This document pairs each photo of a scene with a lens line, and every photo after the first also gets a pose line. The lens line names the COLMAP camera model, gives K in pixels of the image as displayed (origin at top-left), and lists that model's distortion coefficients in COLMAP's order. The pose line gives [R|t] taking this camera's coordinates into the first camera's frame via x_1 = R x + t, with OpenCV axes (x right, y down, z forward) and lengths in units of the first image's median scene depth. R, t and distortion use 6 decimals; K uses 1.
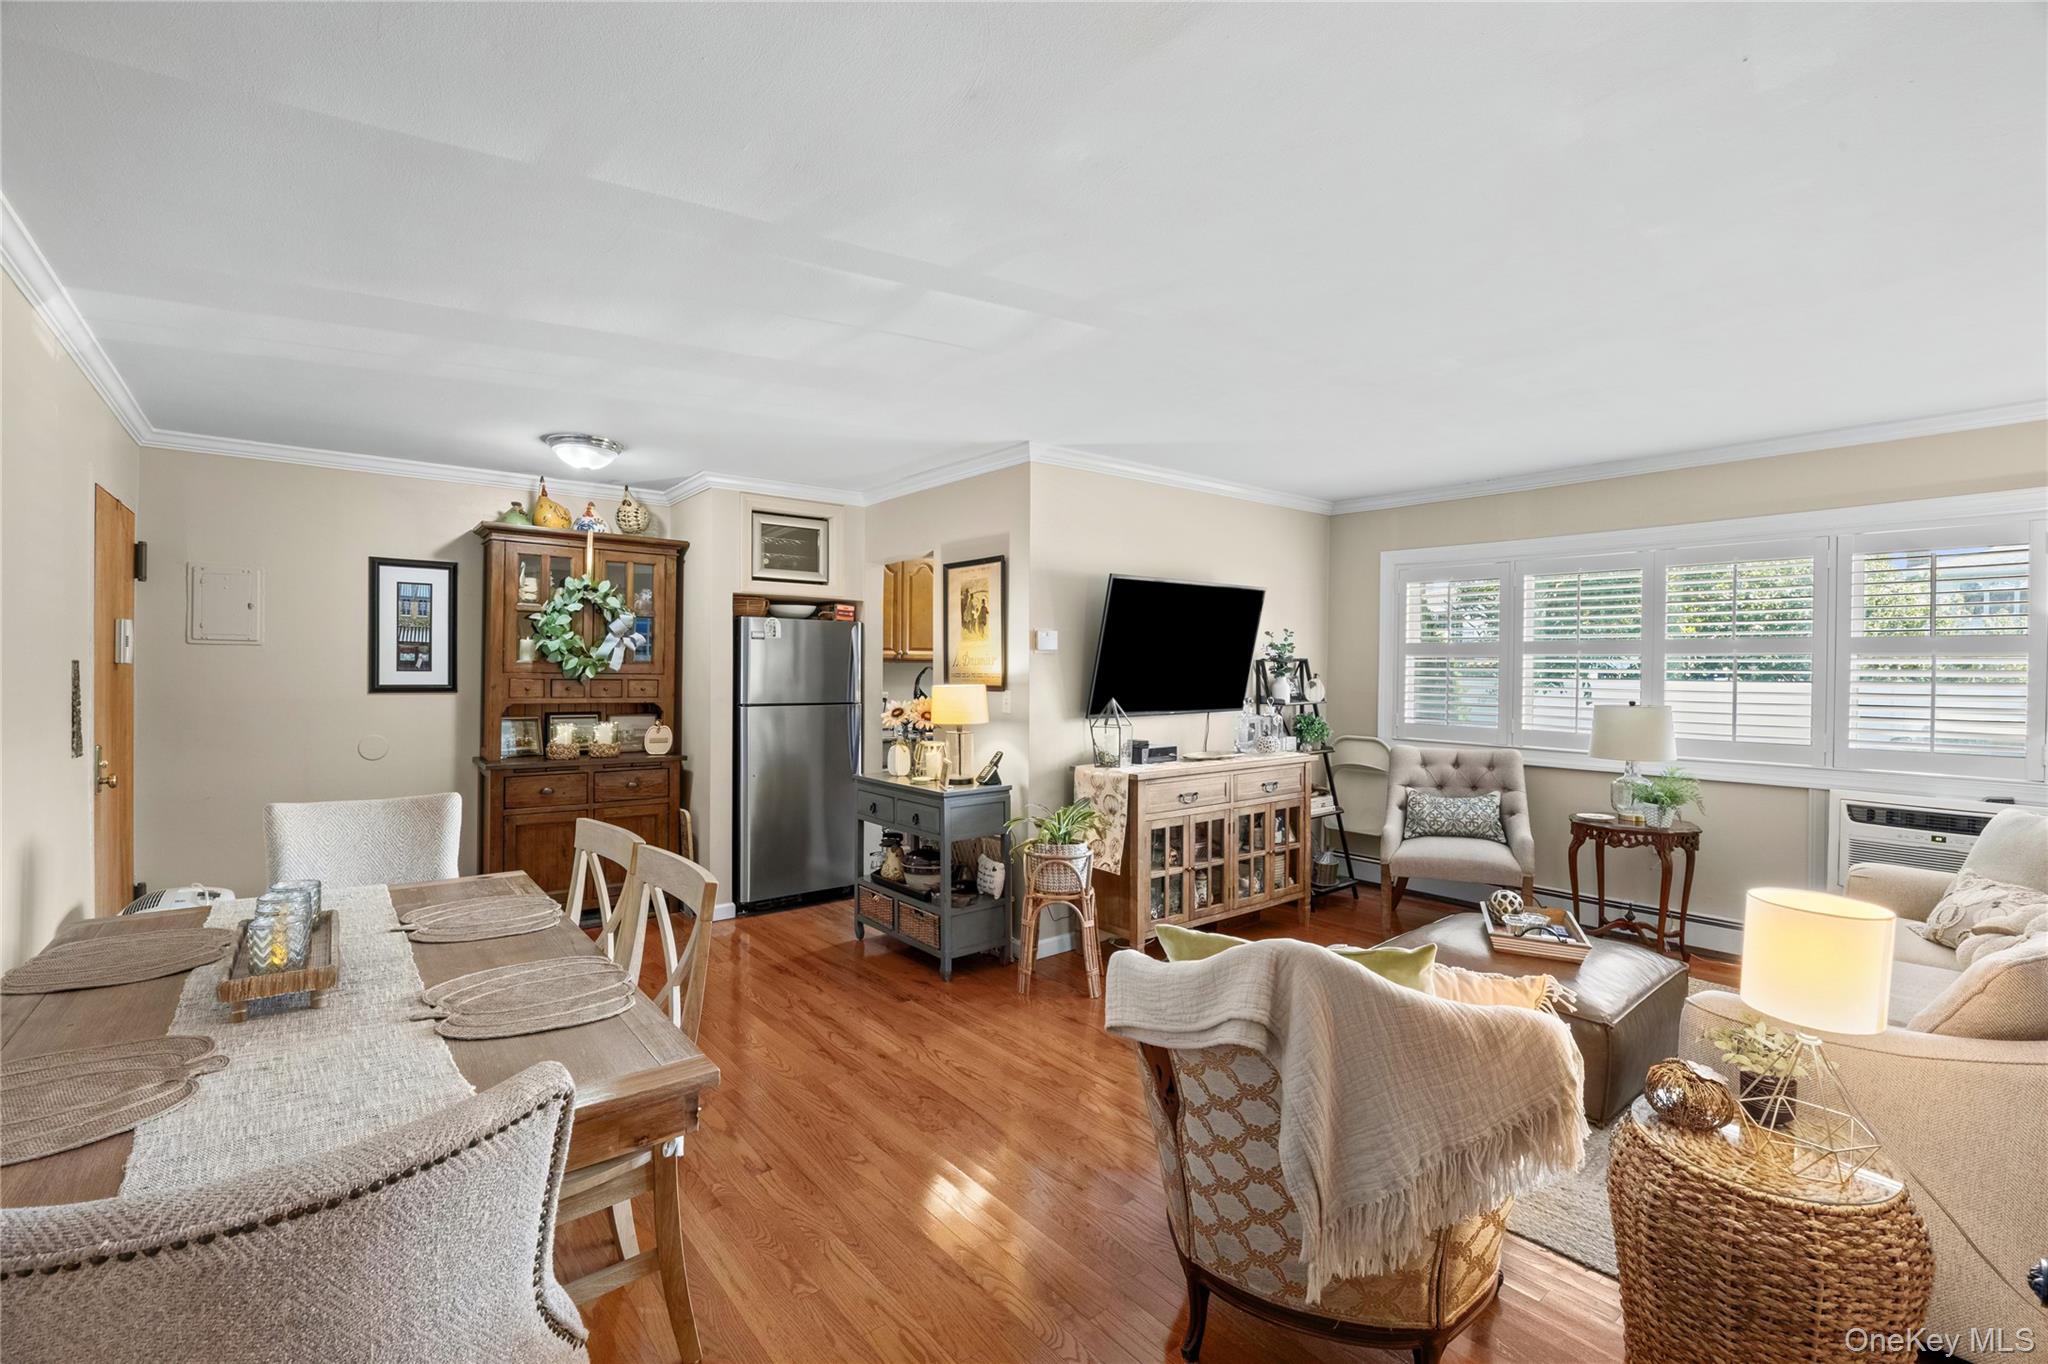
lens RADIAL K [[890.9, 0, 1024.5], [0, 890.9, 678.1], [0, 0, 1]] dist [-0.017197, 0.000230]
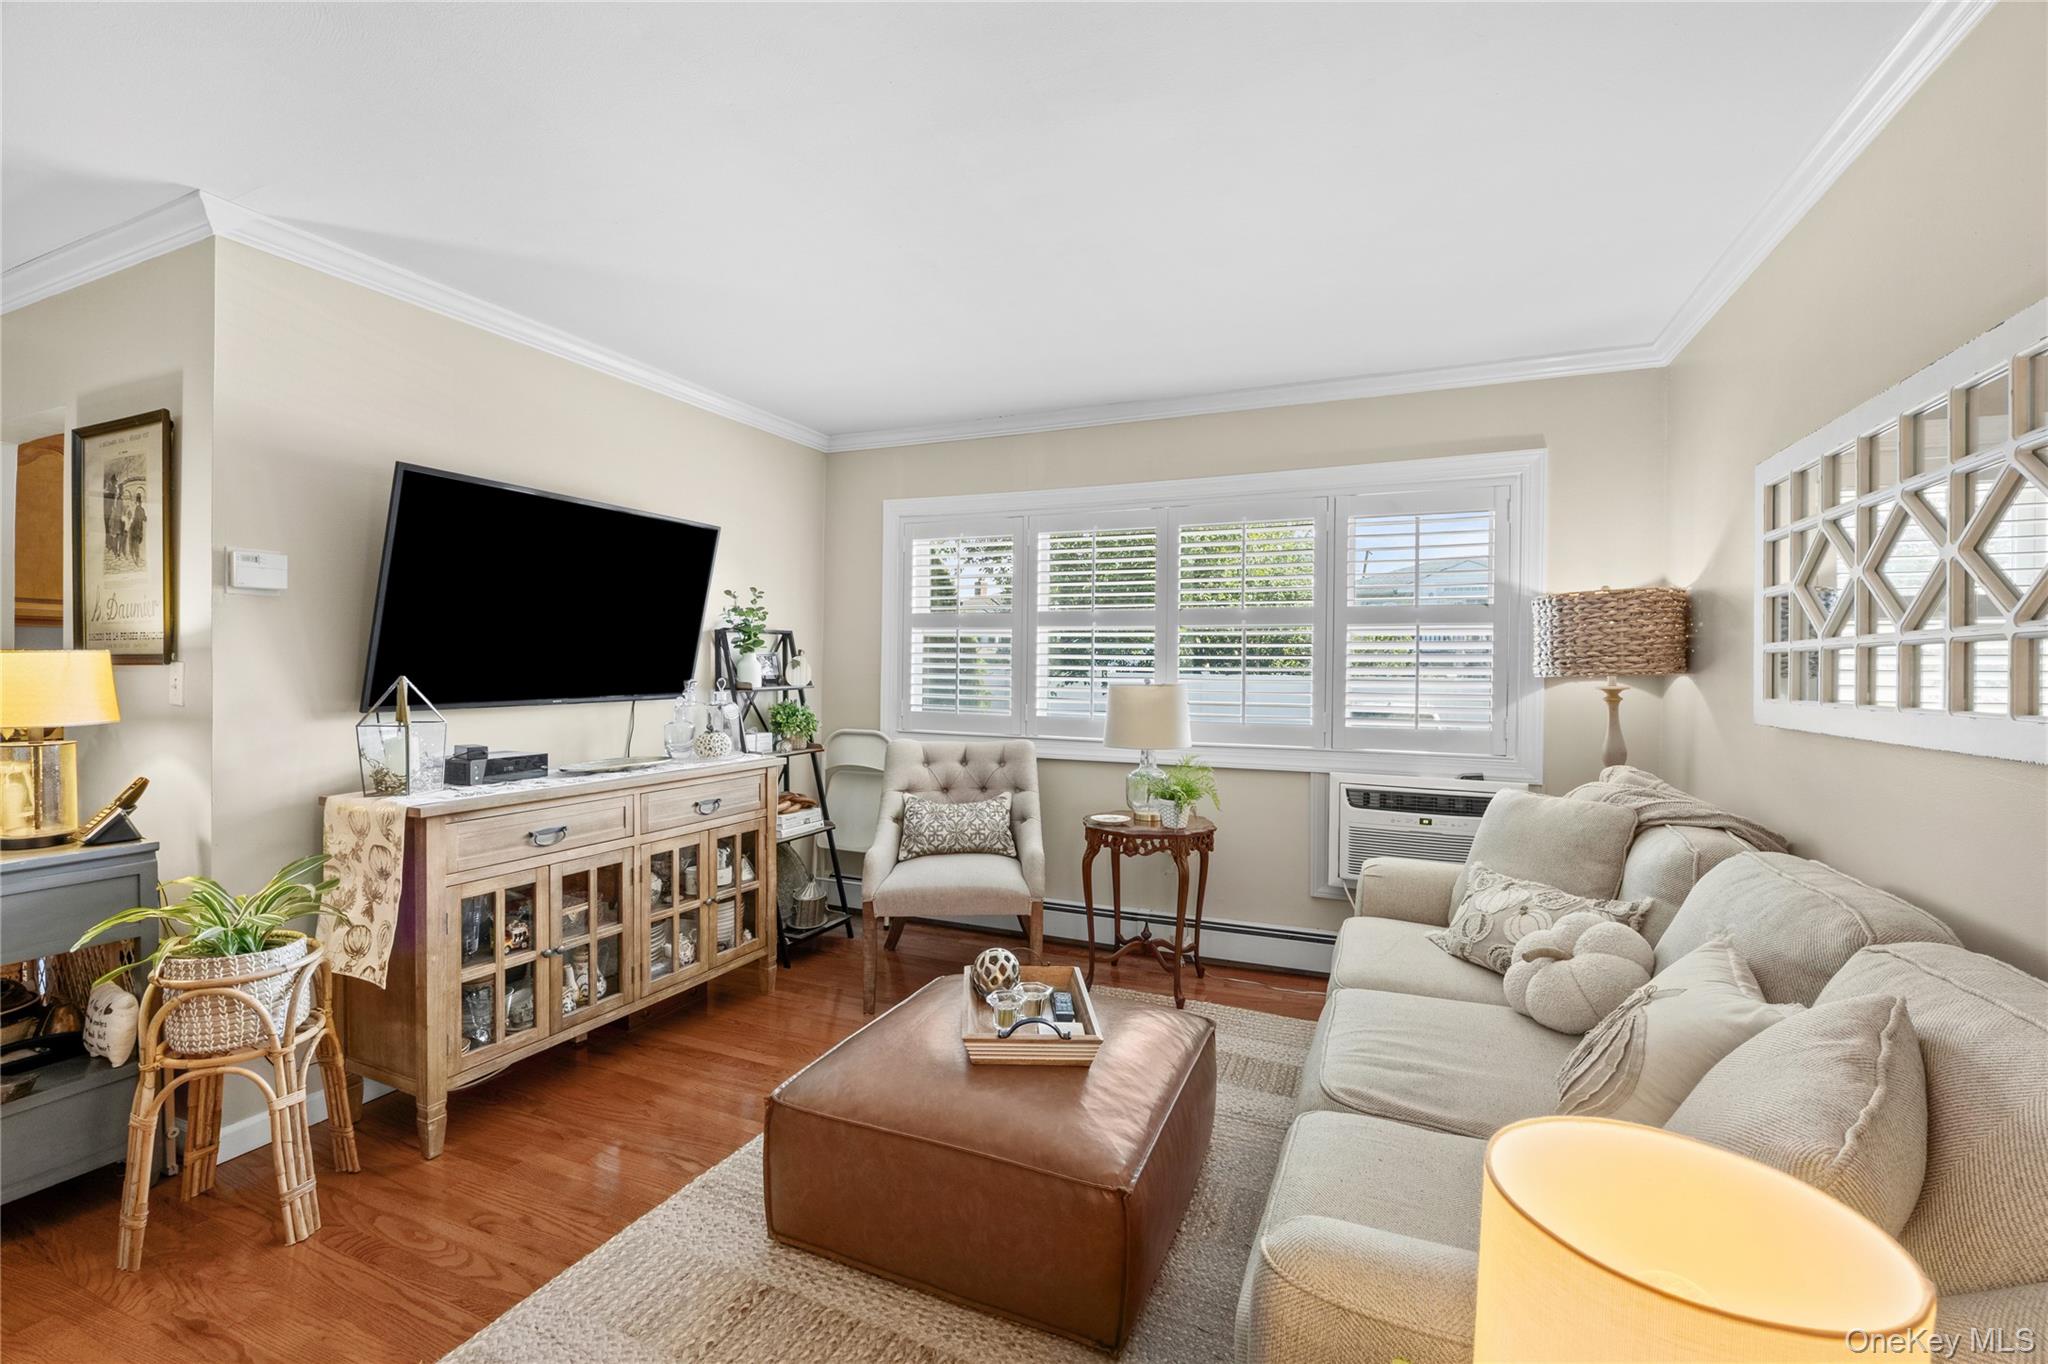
lens RADIAL K [[872.4, 0, 1025.8], [0, 872.4, 676.0], [0, 0, 1]] dist [-0.000167, 0.000503]
pose [[0.891339, -0.001465, 0.453335, 0.194804], [0.001548, 0.999999, 0.000188, 0.021917], [-0.453335, 0.000534, 0.891340, 0.292778]]
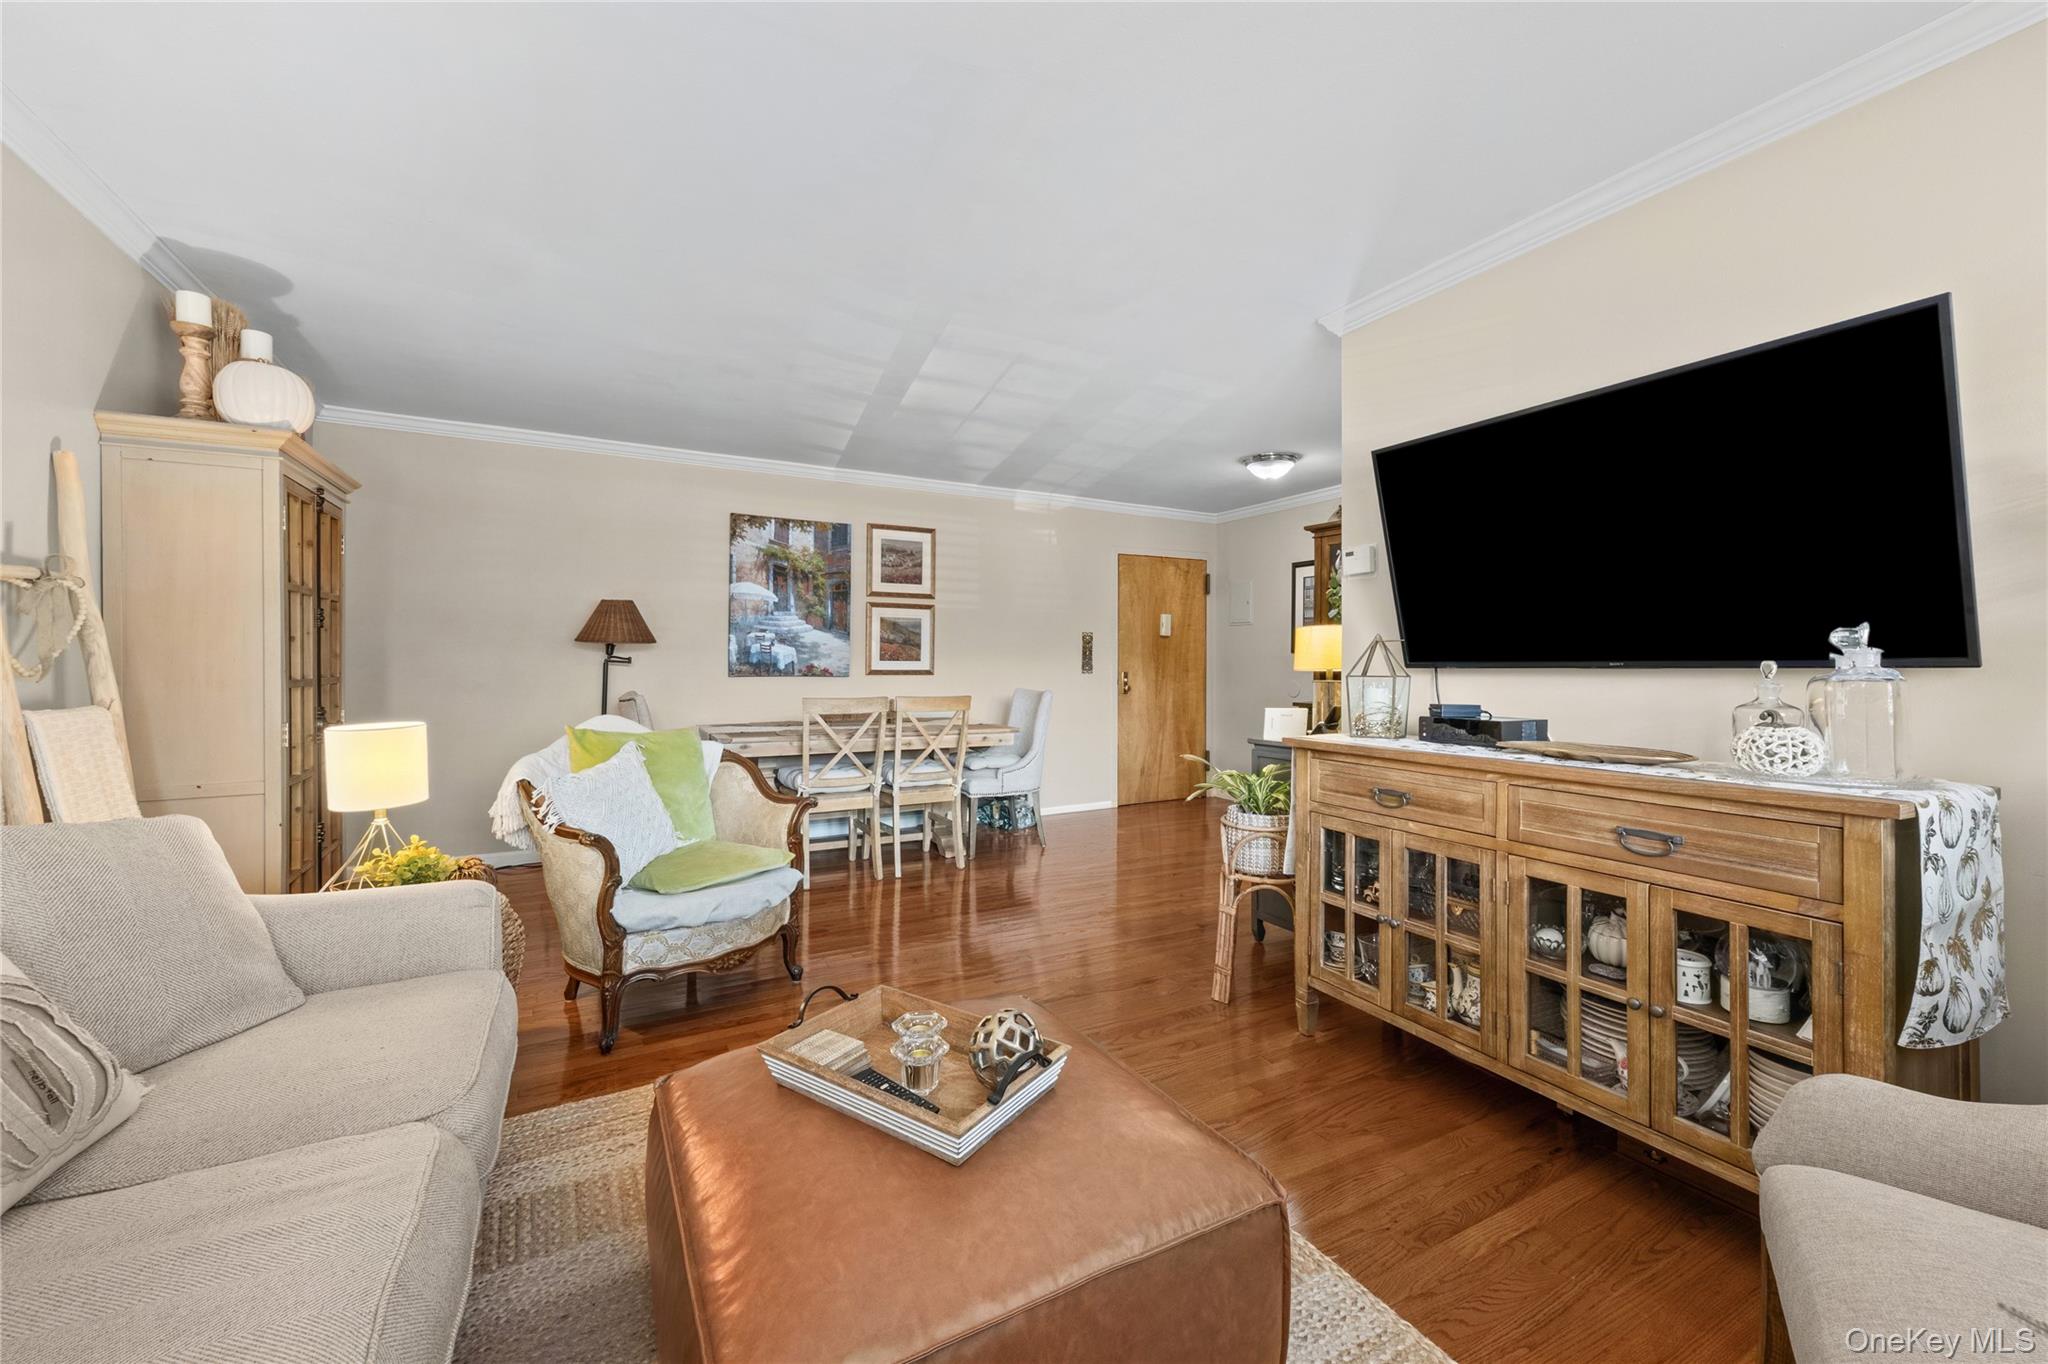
lens RADIAL K [[819.3, 0, 1021.5], [0, 819.3, 664.5], [0, 0, 1]] dist [0.013752, 0.000013]
pose [[-0.199106, -0.007283, -0.979951, 0.722522], [-0.017876, 0.999833, -0.003799, 0.049596], [0.979815, 0.016761, -0.199203, 0.819997]]
